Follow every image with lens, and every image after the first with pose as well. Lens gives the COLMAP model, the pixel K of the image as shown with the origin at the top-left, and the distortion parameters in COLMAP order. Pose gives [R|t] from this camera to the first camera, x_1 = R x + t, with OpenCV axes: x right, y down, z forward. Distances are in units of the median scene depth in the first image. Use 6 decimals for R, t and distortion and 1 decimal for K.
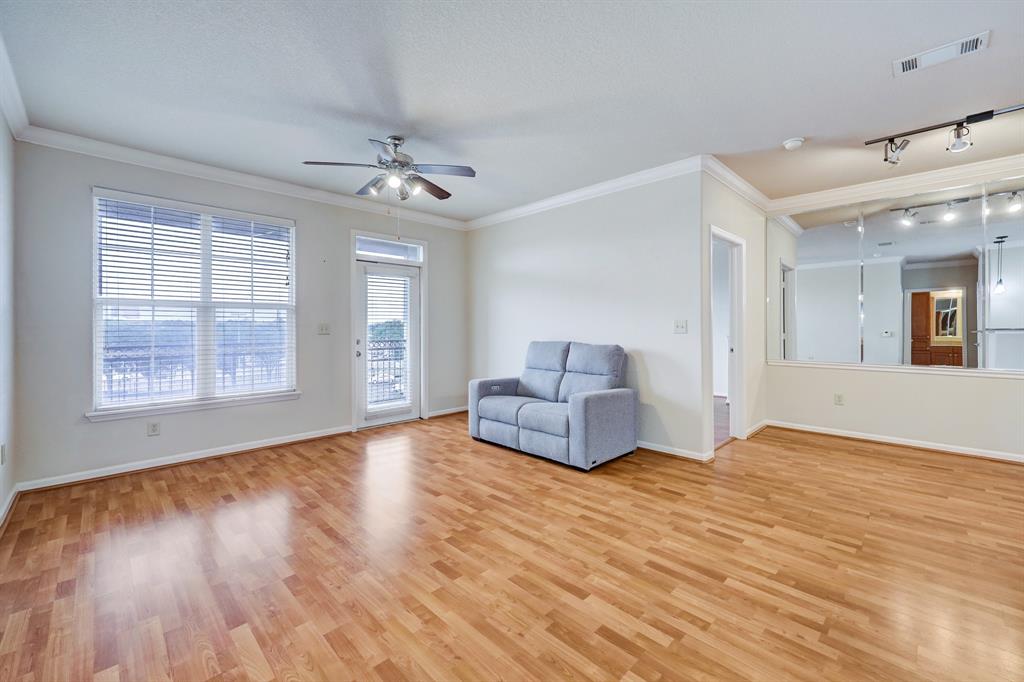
lens RADIAL K [[416.6, 0, 510.9], [0, 416.6, 328.2], [0, 0, 1]] dist [0.000213, 0.000025]
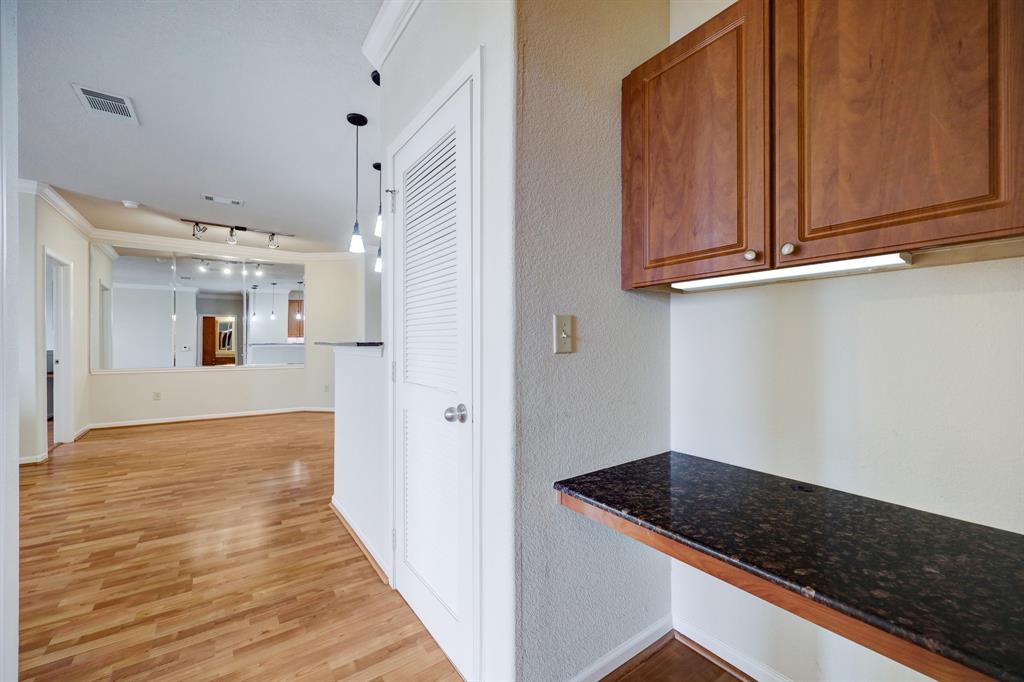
lens RADIAL K [[413.7, 0, 512.0], [0, 413.7, 341.0], [0, 0, 1]] dist [0.000659, 0.000057]
pose [[0.157156, 0.007755, 0.987543, -0.475665], [0.005984, 0.999943, -0.008805, 0.022774], [-0.987556, 0.007293, 0.157101, -0.454134]]
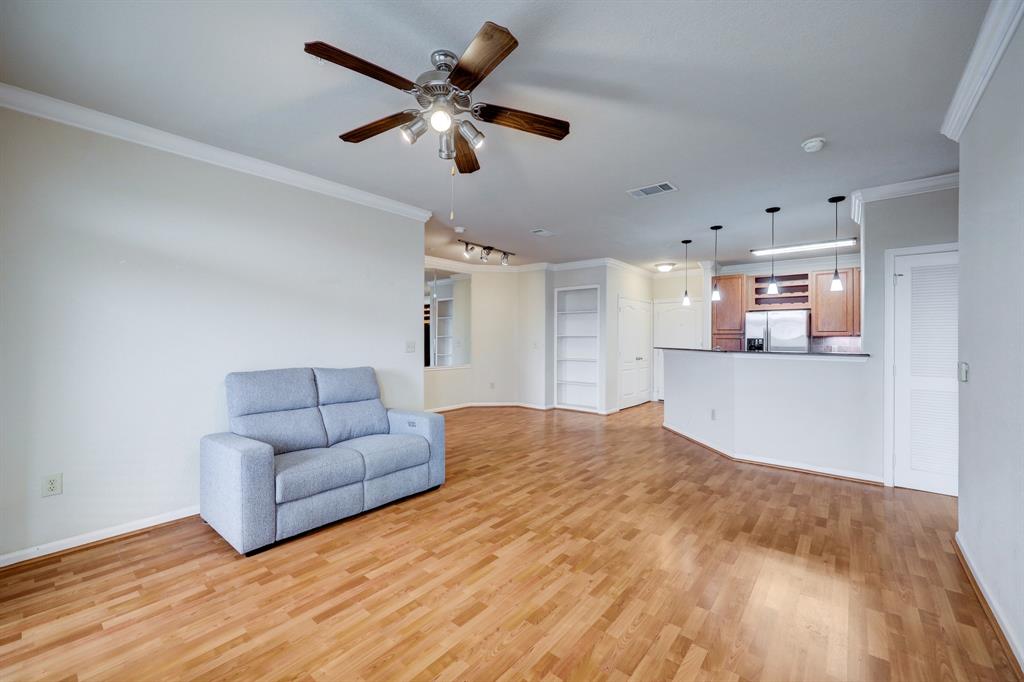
lens RADIAL K [[411.4, 0, 516.6], [0, 411.4, 337.9], [0, 0, 1]] dist [0.001392, 0.000268]
pose [[-0.100507, 0.005970, 0.994918, -0.931461], [0.002461, 0.999980, -0.005752, -0.024783], [-0.994933, 0.001871, -0.100520, 0.977461]]
